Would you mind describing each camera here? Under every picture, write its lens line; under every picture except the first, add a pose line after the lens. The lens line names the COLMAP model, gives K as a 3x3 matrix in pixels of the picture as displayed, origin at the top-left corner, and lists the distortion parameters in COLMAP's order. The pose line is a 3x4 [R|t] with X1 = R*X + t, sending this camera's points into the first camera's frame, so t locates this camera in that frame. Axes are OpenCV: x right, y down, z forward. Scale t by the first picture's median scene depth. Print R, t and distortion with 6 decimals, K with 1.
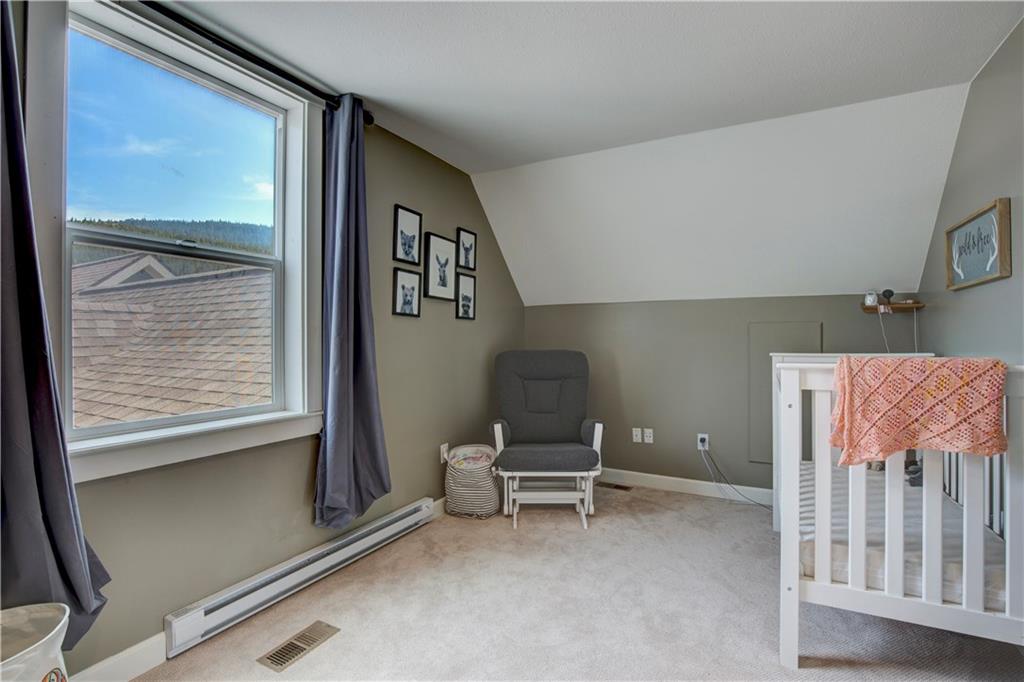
lens RADIAL K [[468.1, 0, 513.8], [0, 468.1, 337.9], [0, 0, 1]] dist [-0.032823, 0.003612]
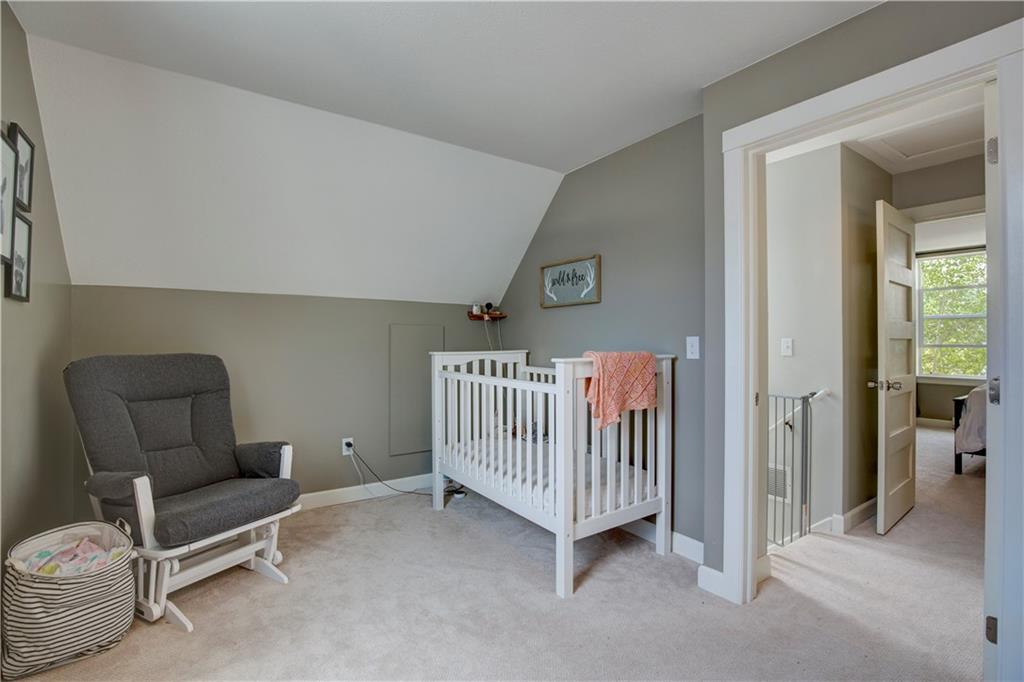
lens RADIAL K [[468.1, 0, 512.0], [0, 468.1, 337.8], [0, 0, 1]] dist [-0.032823, 0.003612]
pose [[0.459273, 0.008067, 0.888259, -0.346288], [-0.006028, 0.999964, -0.005965, 0.003586], [-0.888275, -0.002615, 0.459305, 0.304148]]
